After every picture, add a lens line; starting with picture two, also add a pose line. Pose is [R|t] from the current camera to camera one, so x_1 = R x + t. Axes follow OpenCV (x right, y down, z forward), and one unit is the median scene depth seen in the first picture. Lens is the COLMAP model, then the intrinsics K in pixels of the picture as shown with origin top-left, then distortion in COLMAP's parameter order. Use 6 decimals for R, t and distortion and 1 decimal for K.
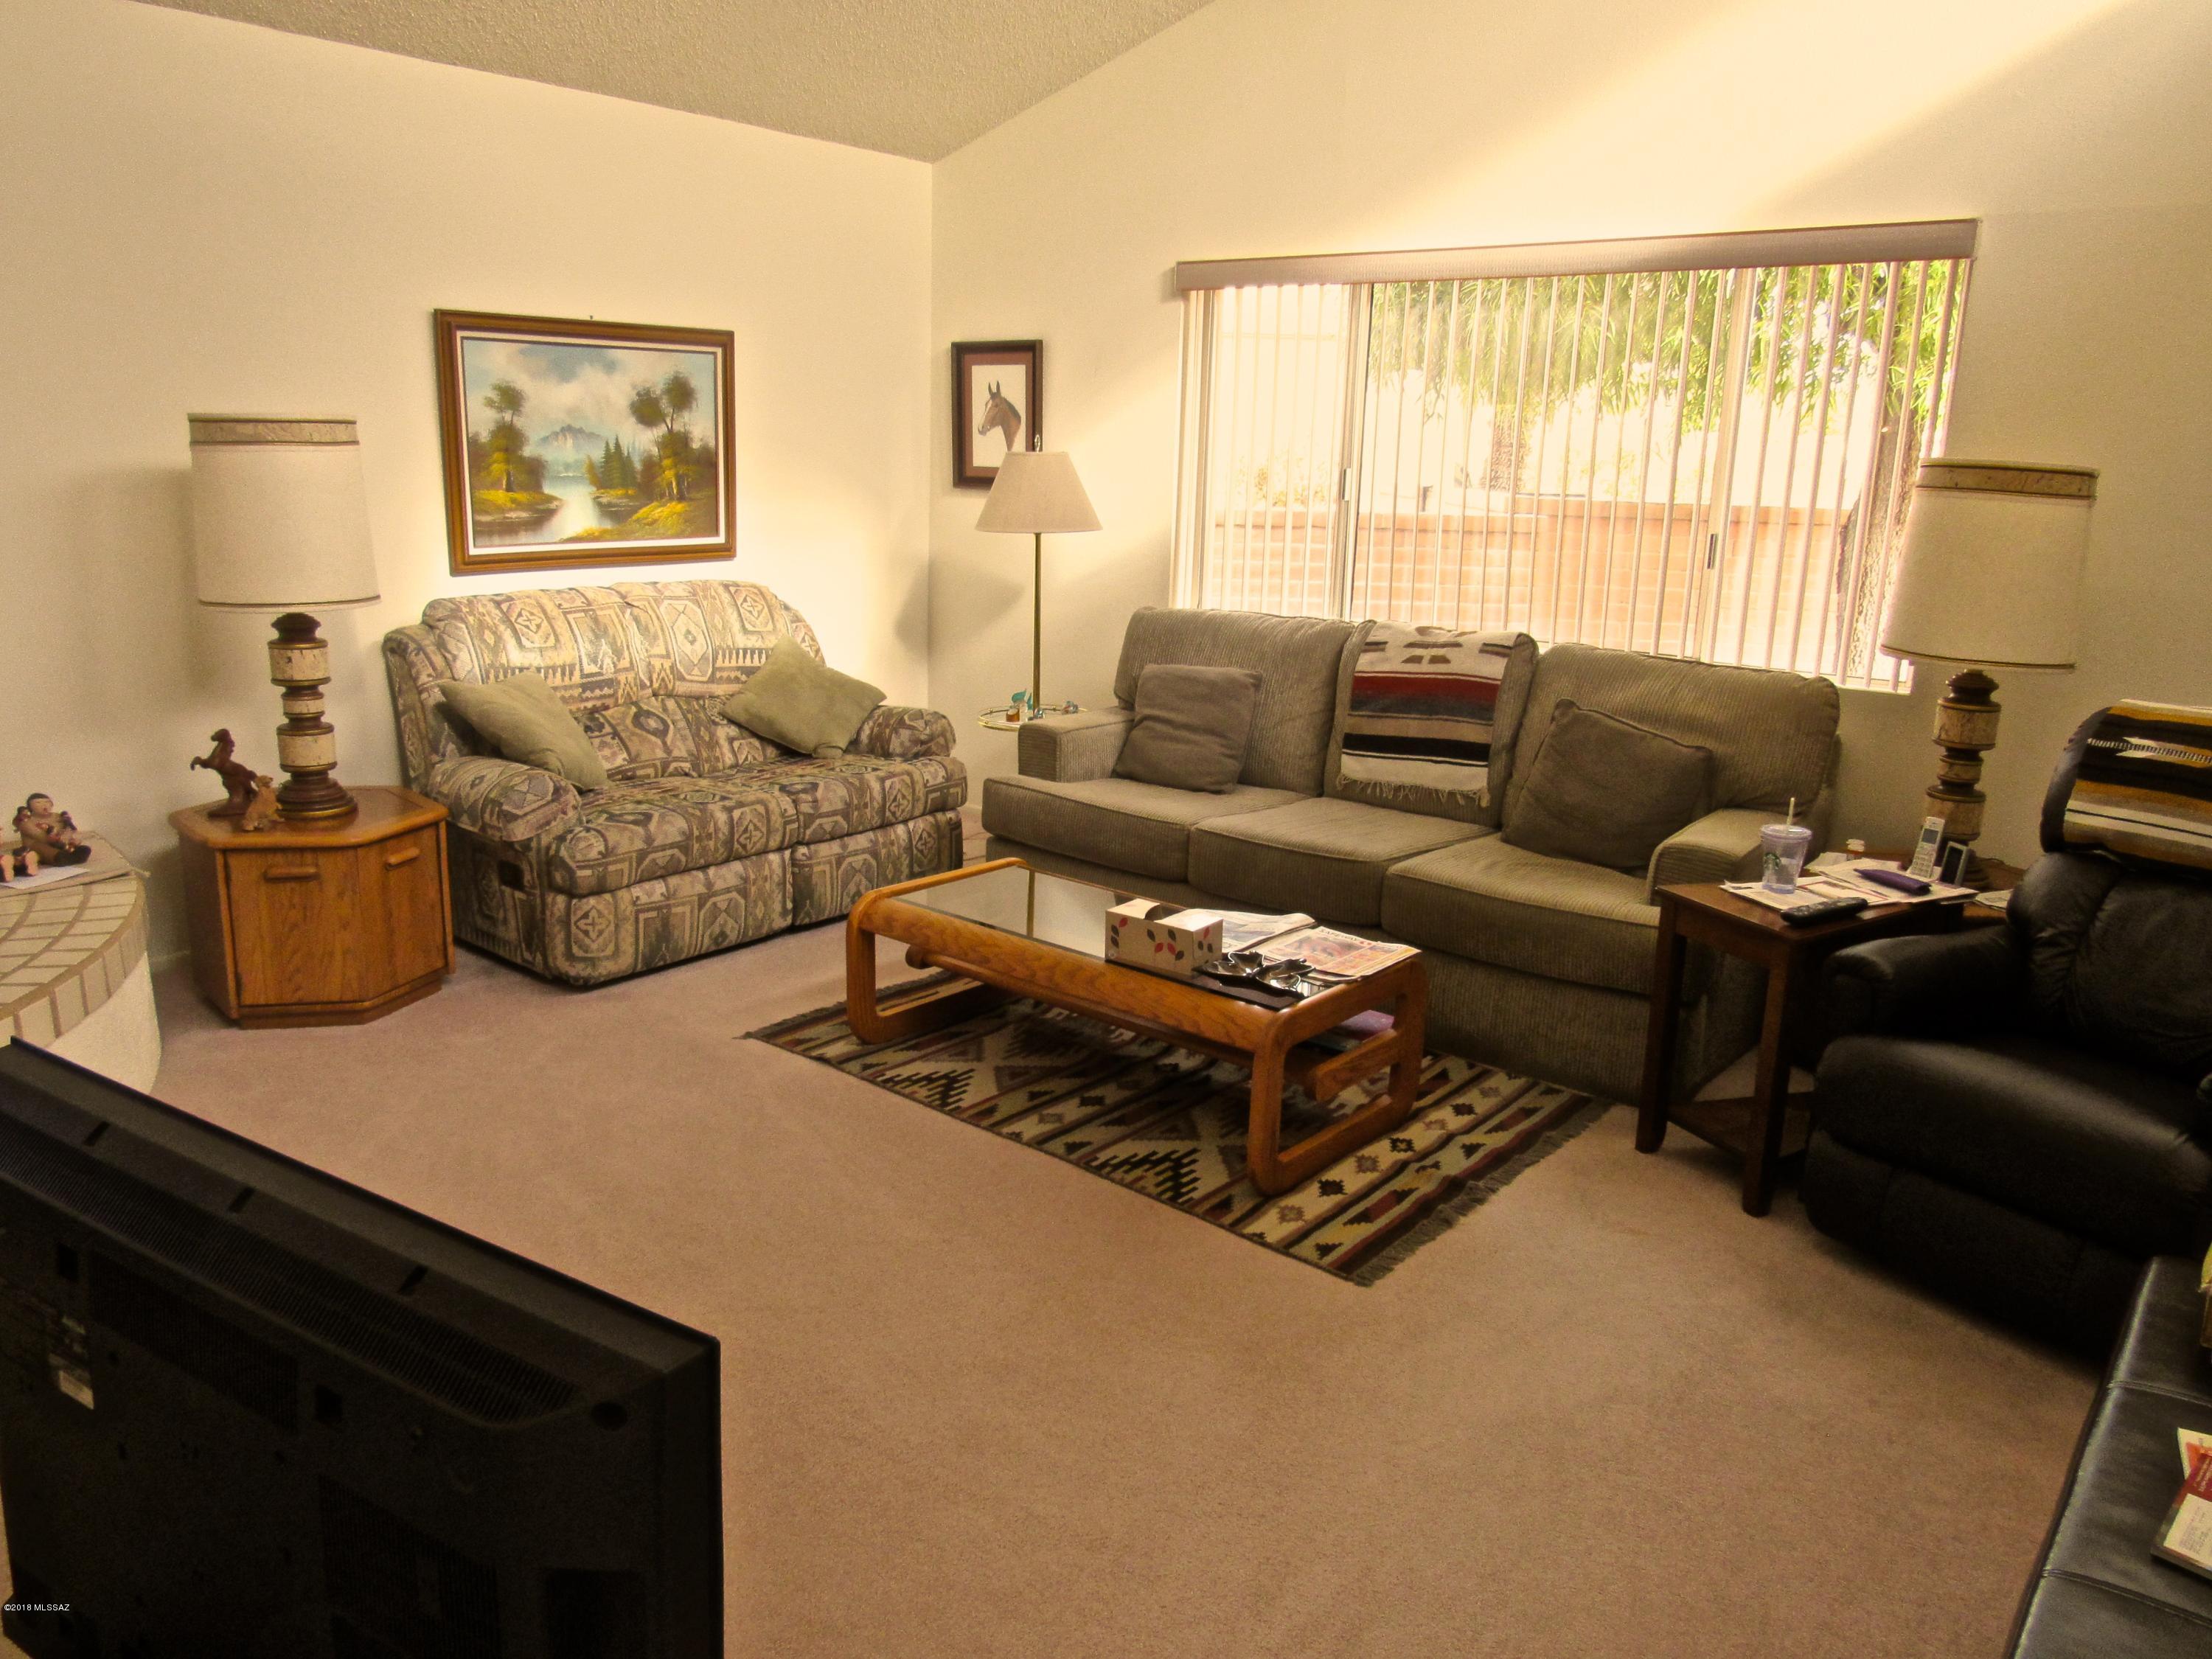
lens RADIAL K [[1575.0, 0, 1116.1], [0, 1575.0, 813.3], [0, 0, 1]] dist [-0.009408, -0.008429]
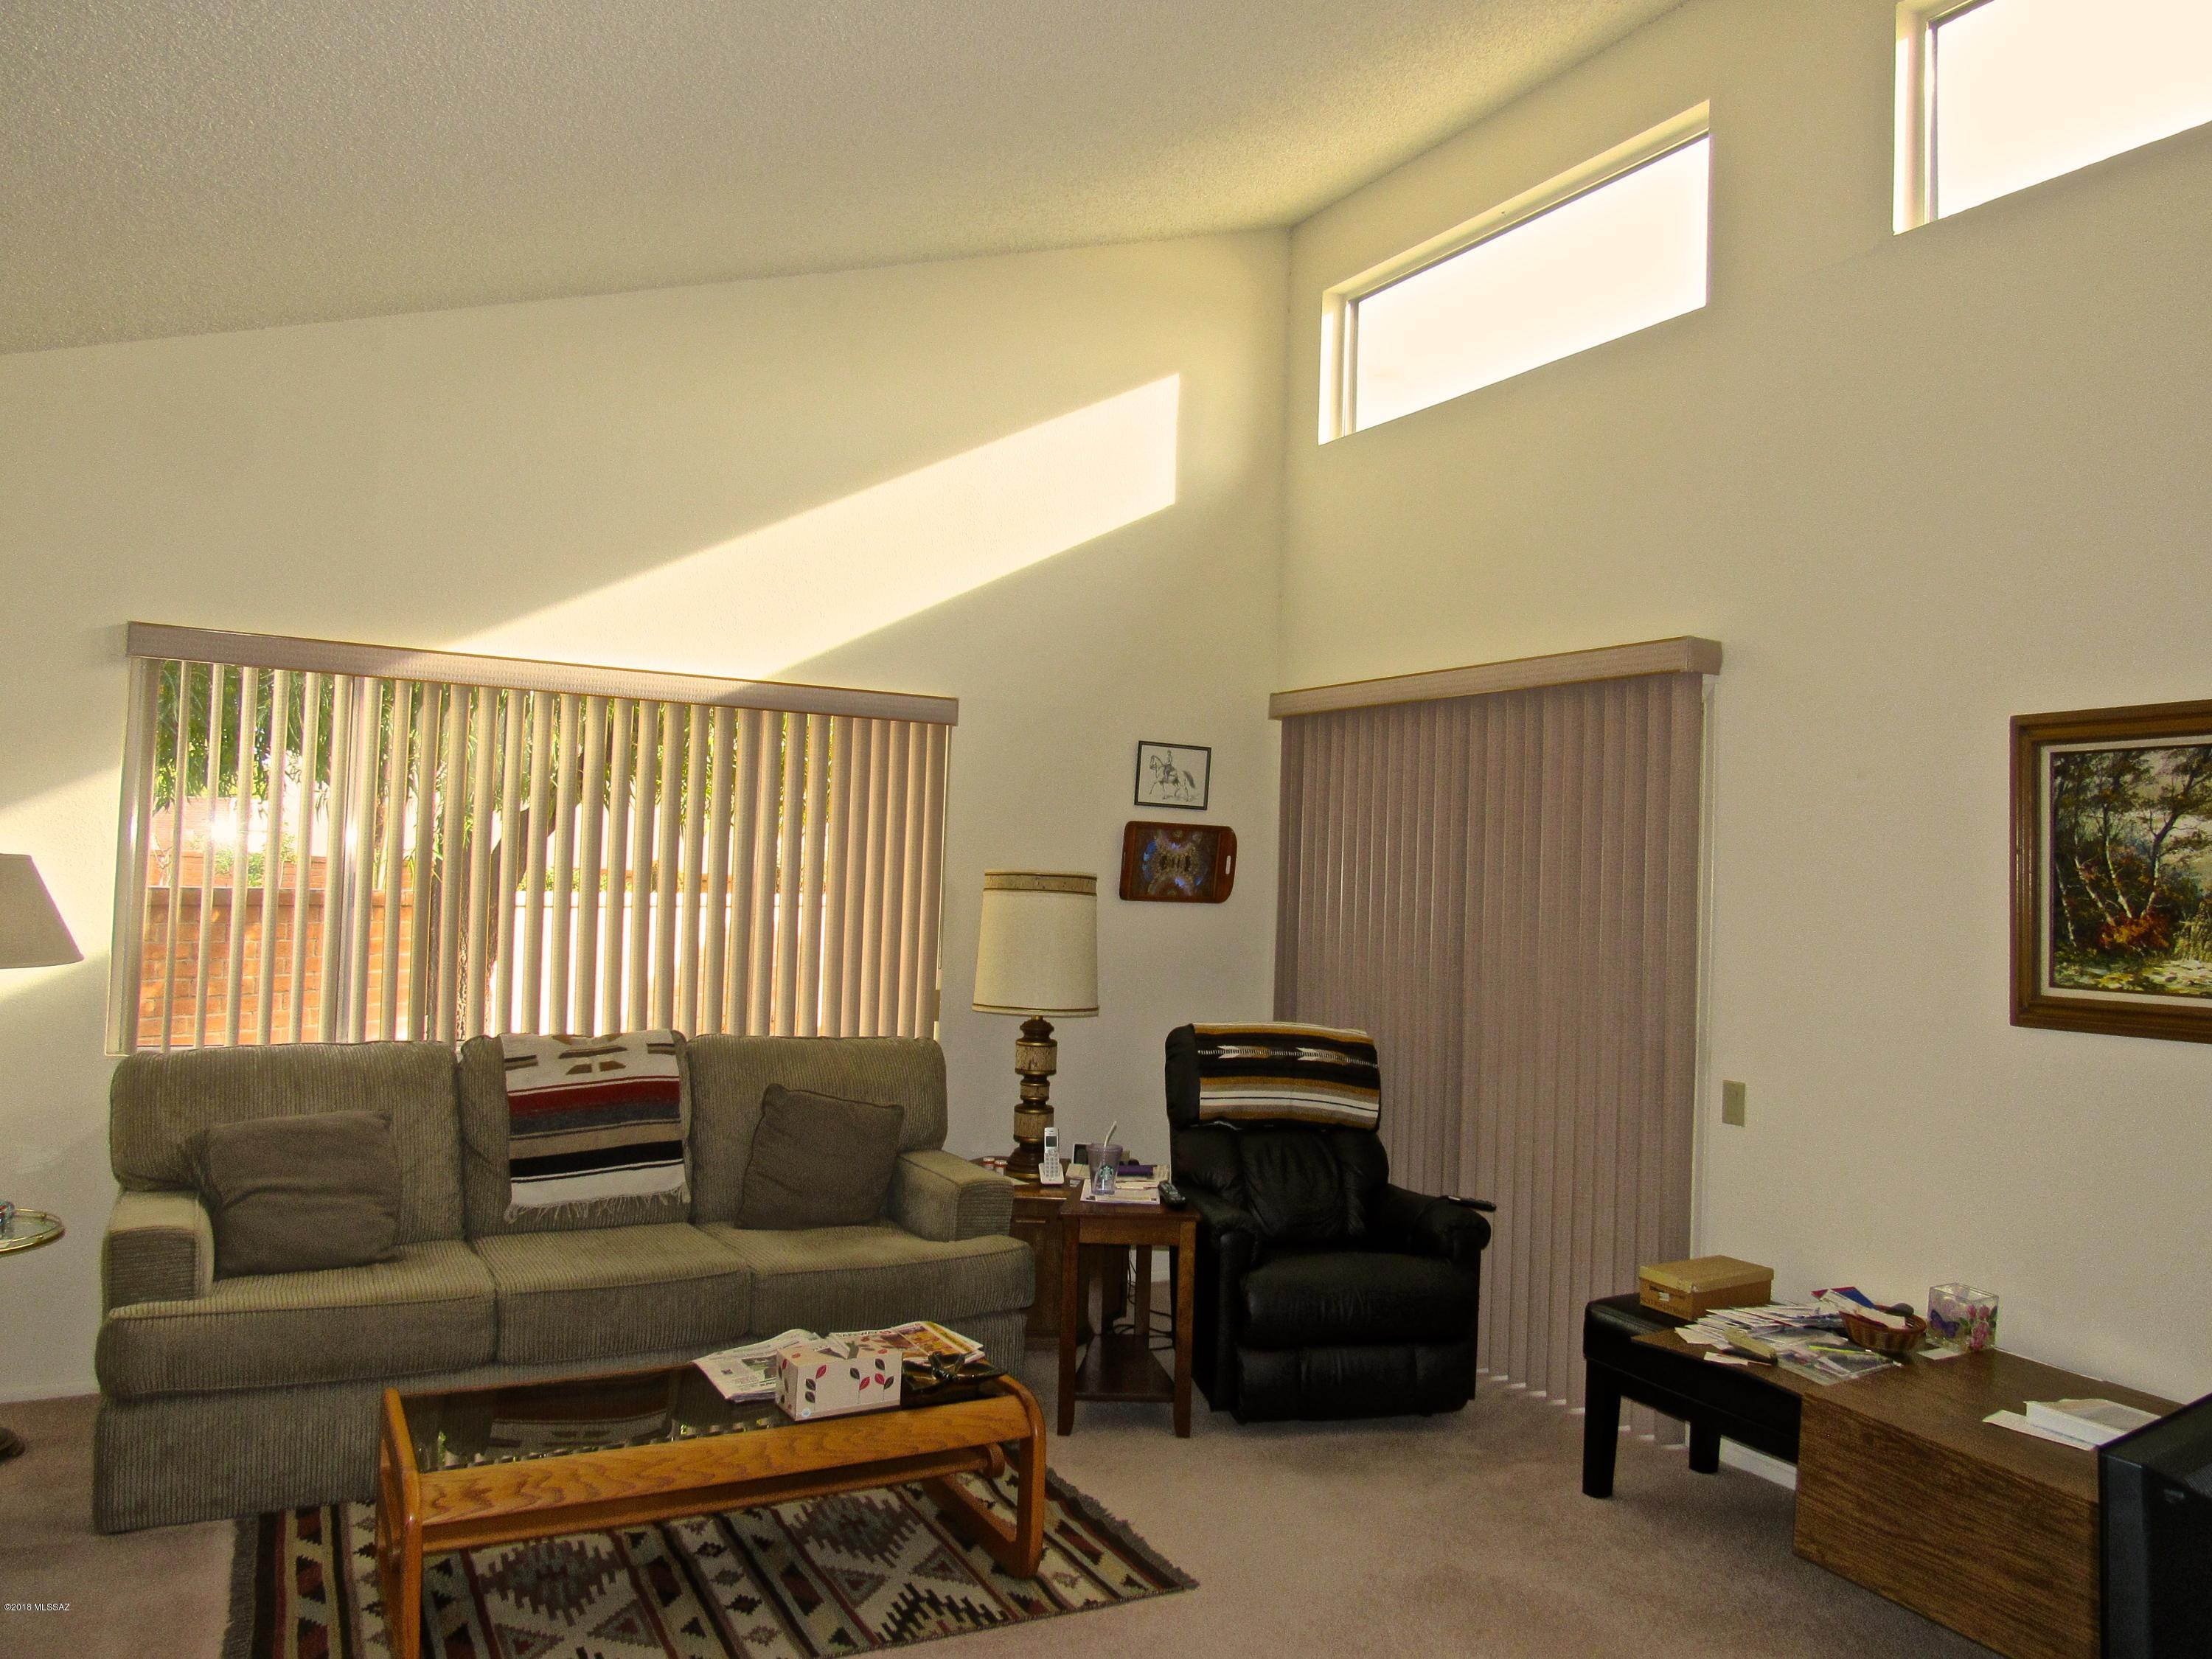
lens RADIAL K [[1575.0, 0, 1118.3], [0, 1575.0, 829.1], [0, 0, 1]] dist [-0.009408, -0.008429]
pose [[0.379352, 0.011942, 0.925175, -0.601460], [0.184715, 0.978811, -0.088374, -0.099081], [-0.906627, 0.204418, 0.369108, 0.324196]]
